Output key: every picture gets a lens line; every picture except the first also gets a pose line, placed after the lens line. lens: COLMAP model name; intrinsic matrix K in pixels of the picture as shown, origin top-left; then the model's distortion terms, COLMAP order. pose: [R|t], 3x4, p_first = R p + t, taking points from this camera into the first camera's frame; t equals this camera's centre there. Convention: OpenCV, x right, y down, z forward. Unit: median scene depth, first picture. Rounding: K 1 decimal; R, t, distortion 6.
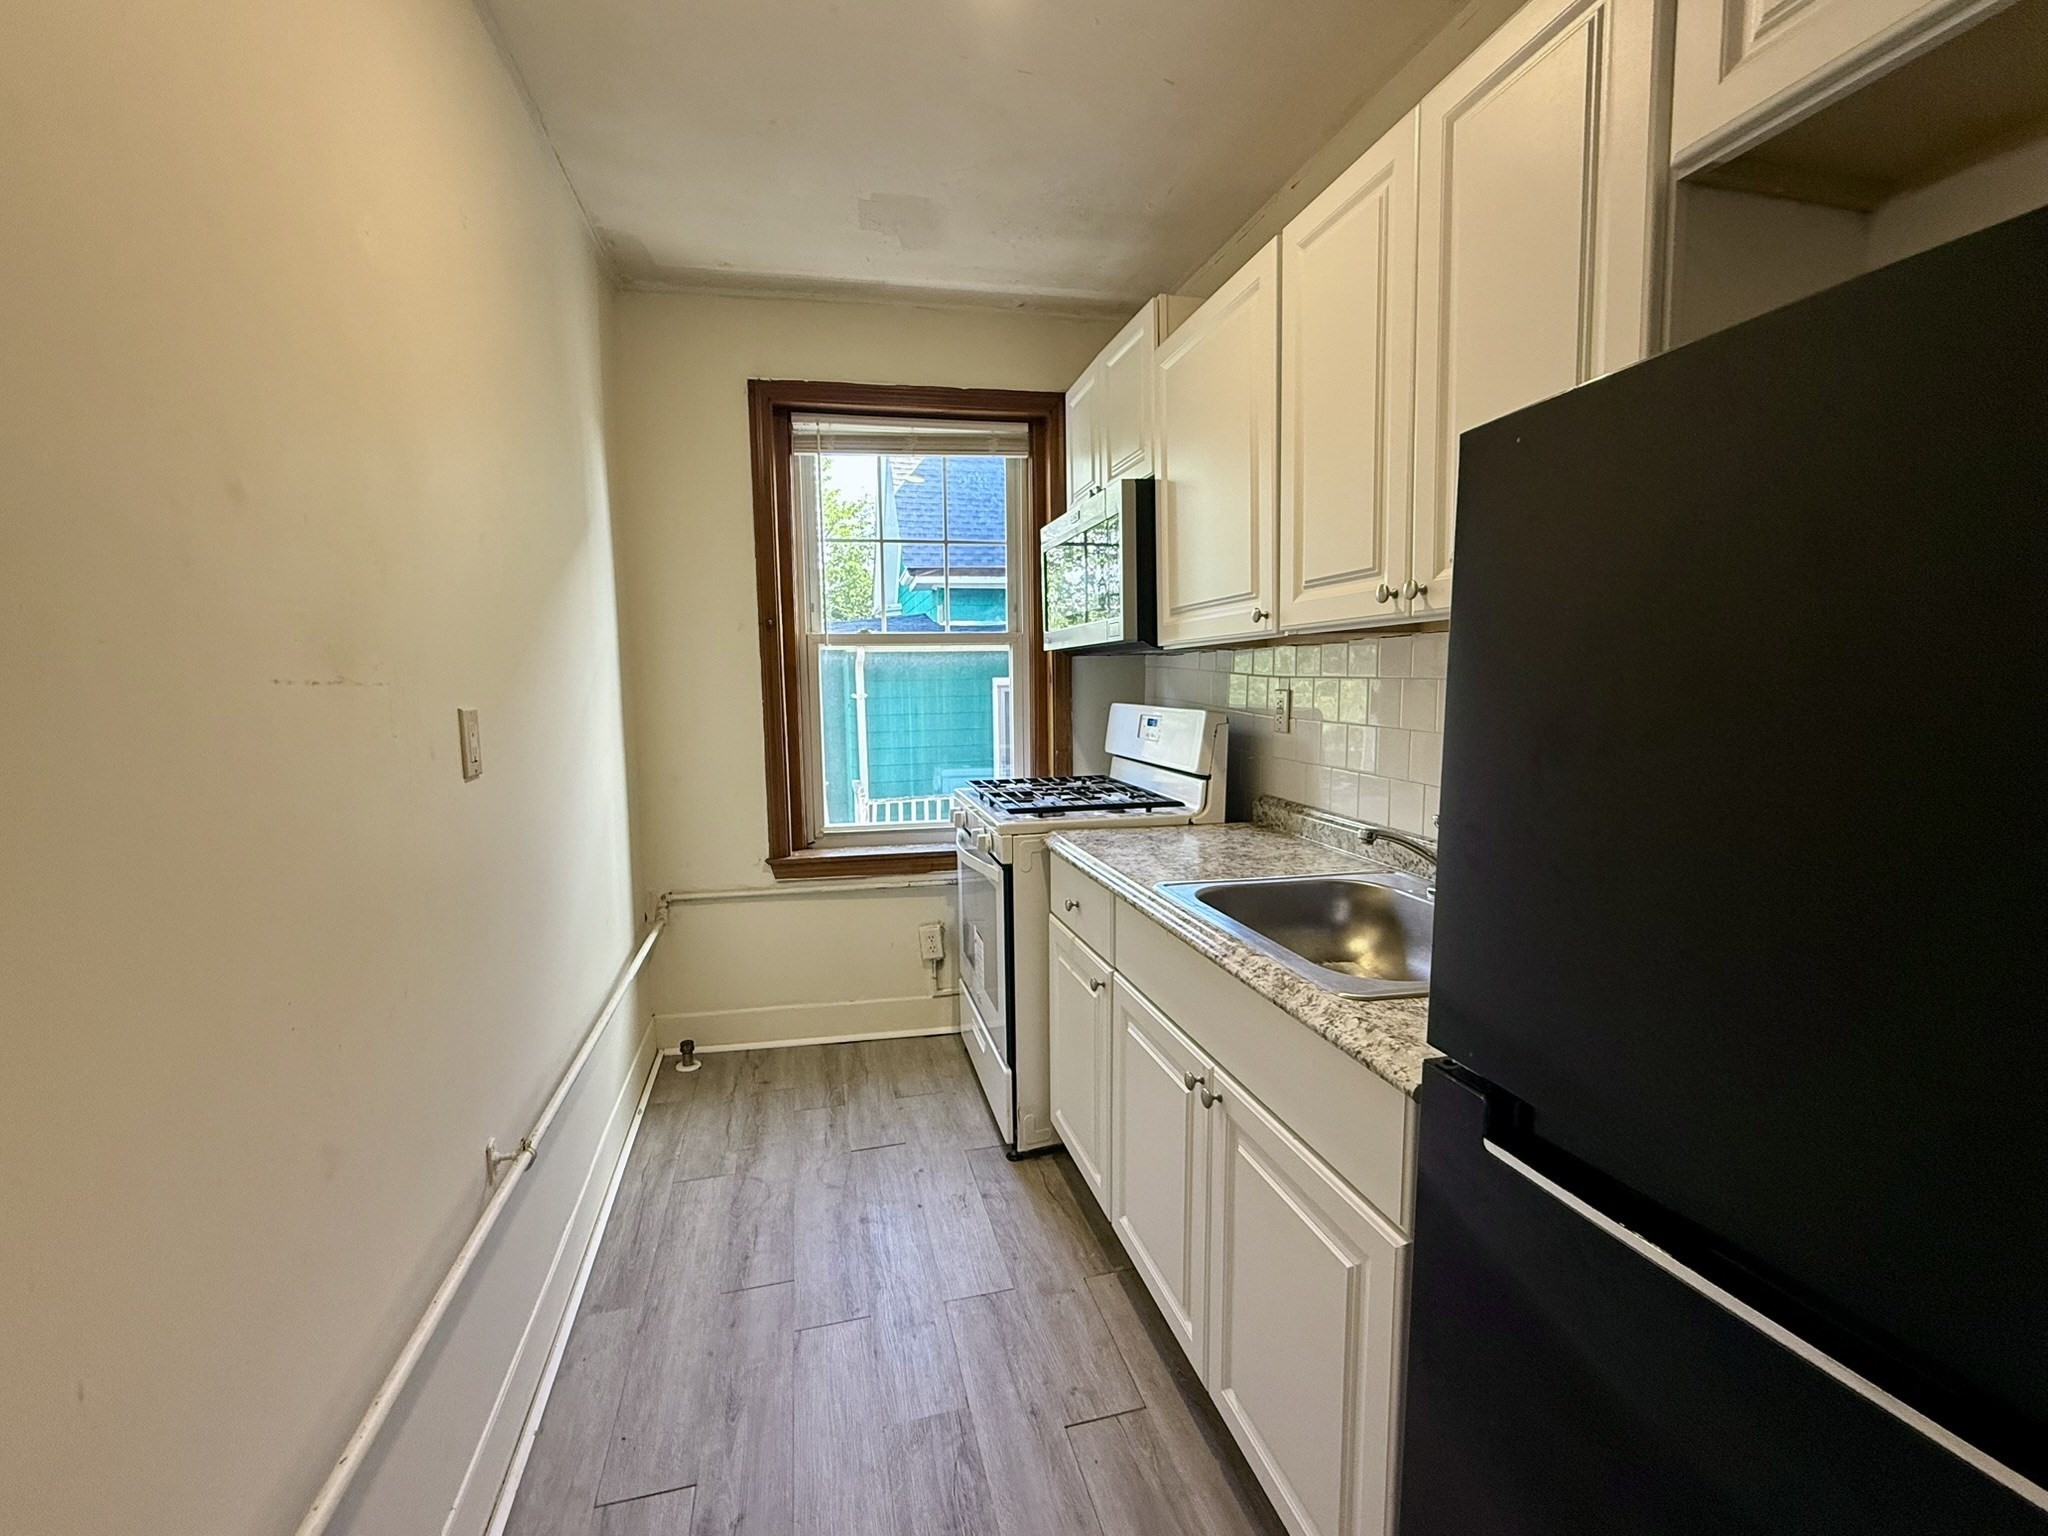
lens RADIAL K [[870.5, 0, 1024.0], [0, 870.5, 768.0], [0, 0, 1]] dist [-0.001984, -0.000078]
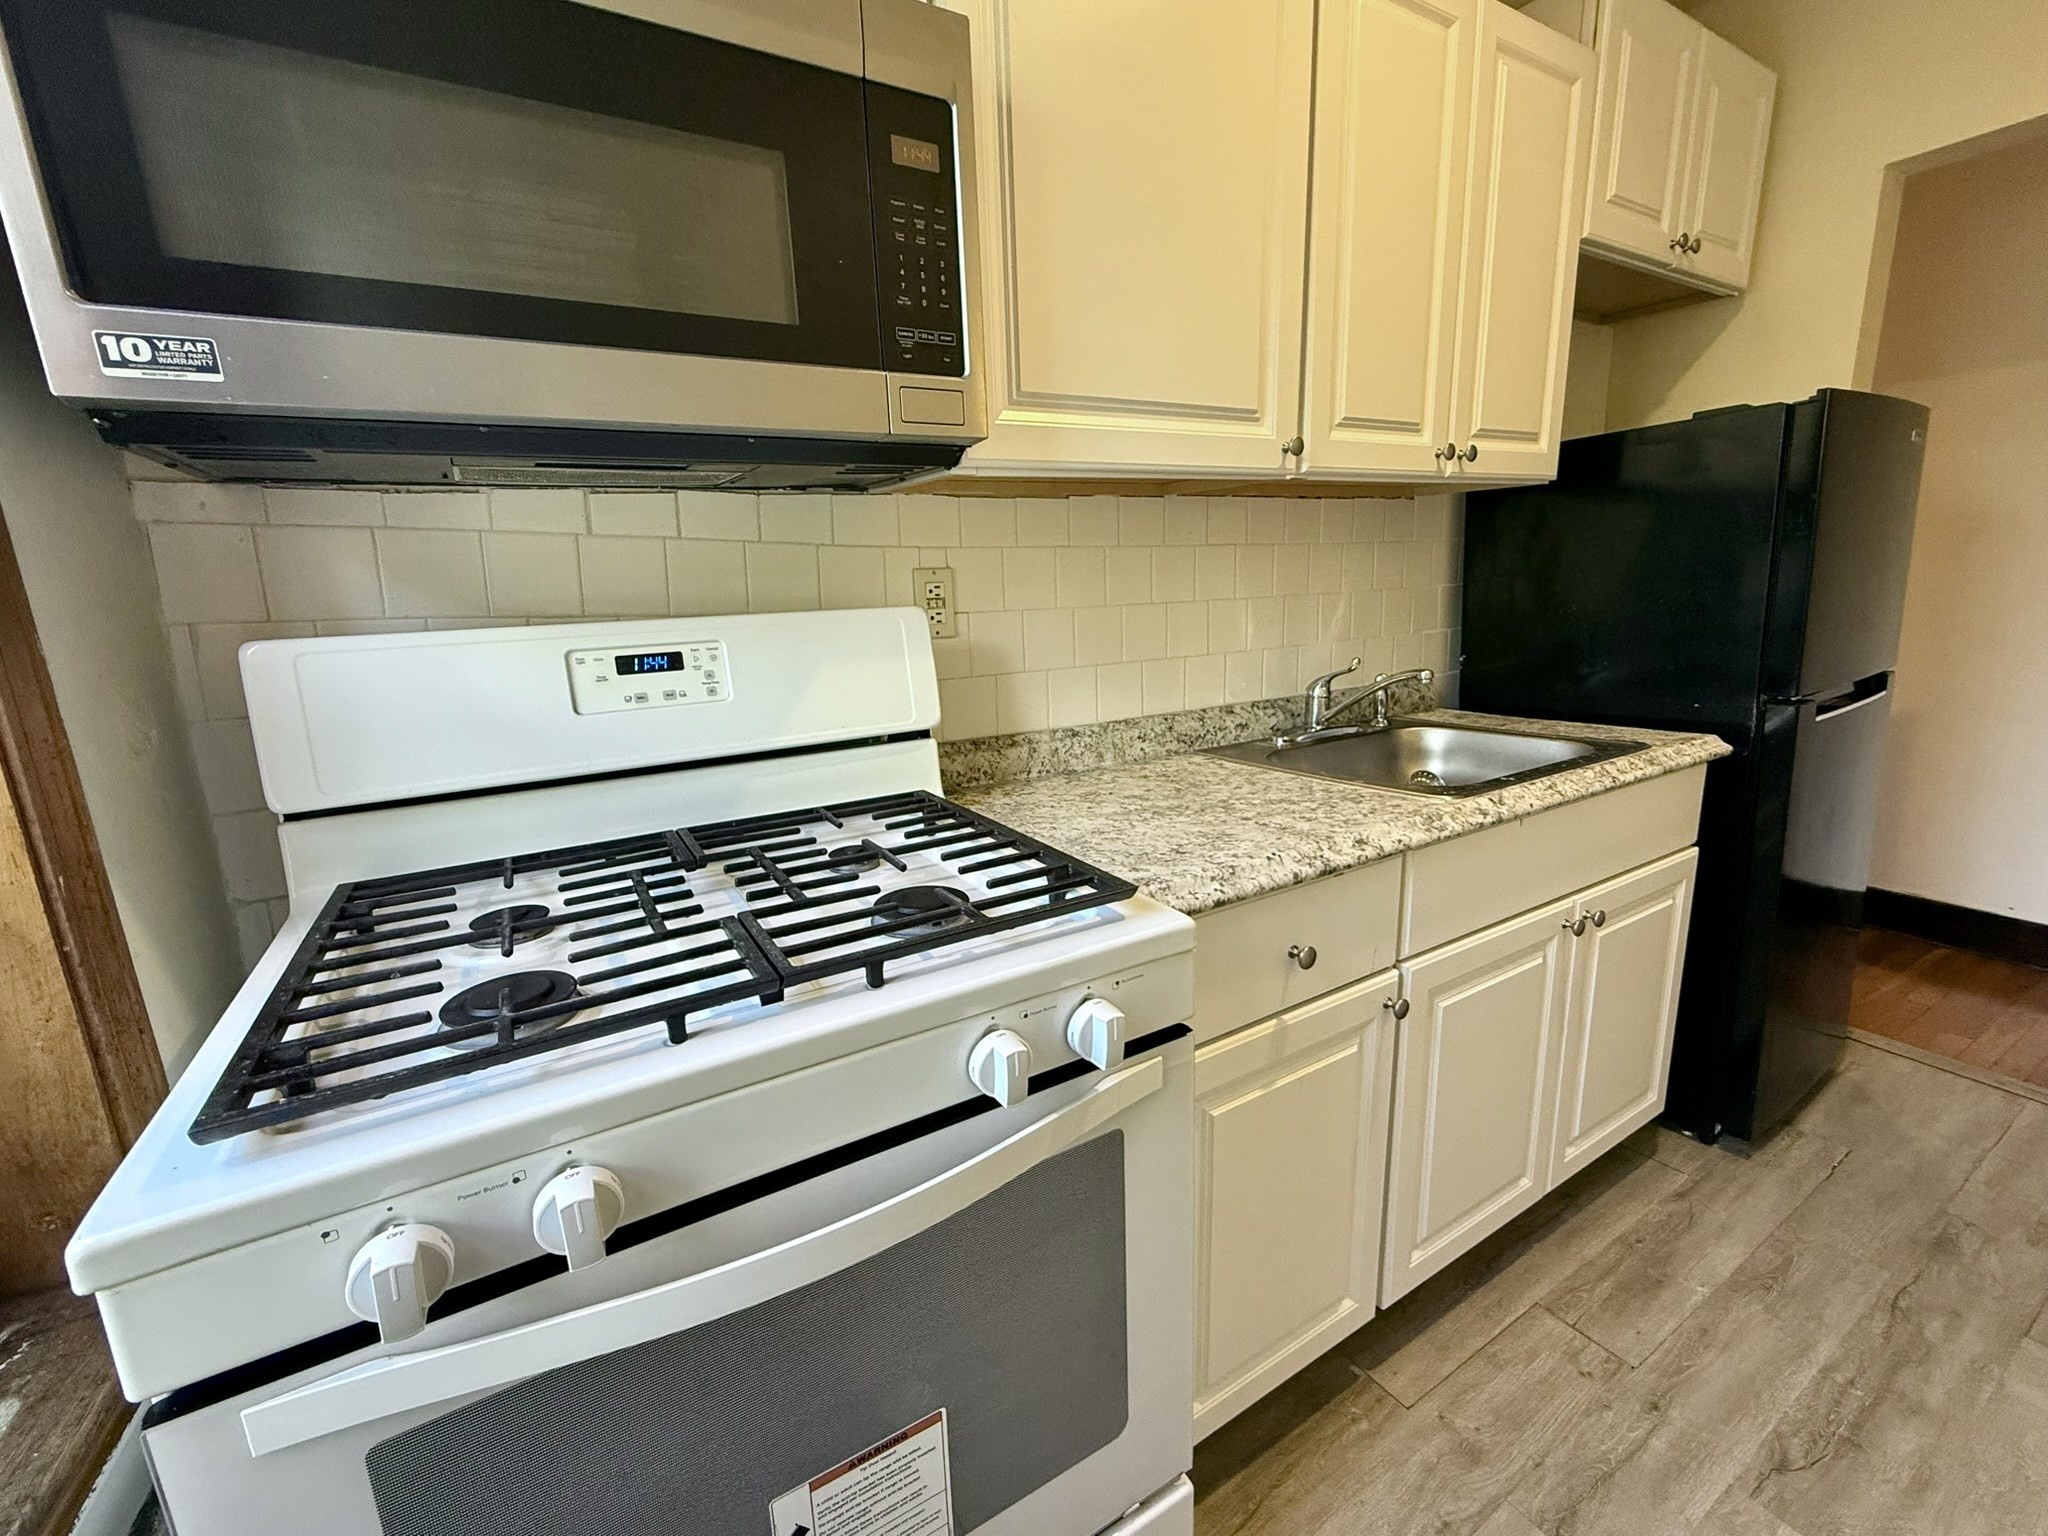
lens RADIAL K [[870.5, 0, 1024.0], [0, 870.5, 768.0], [0, 0, 1]] dist [-0.001984, -0.000078]
pose [[-0.291786, -0.181575, 0.939091, -0.421372], [0.142702, 0.962563, 0.230452, -0.111524], [-0.945779, 0.201253, -0.254952, 1.446019]]
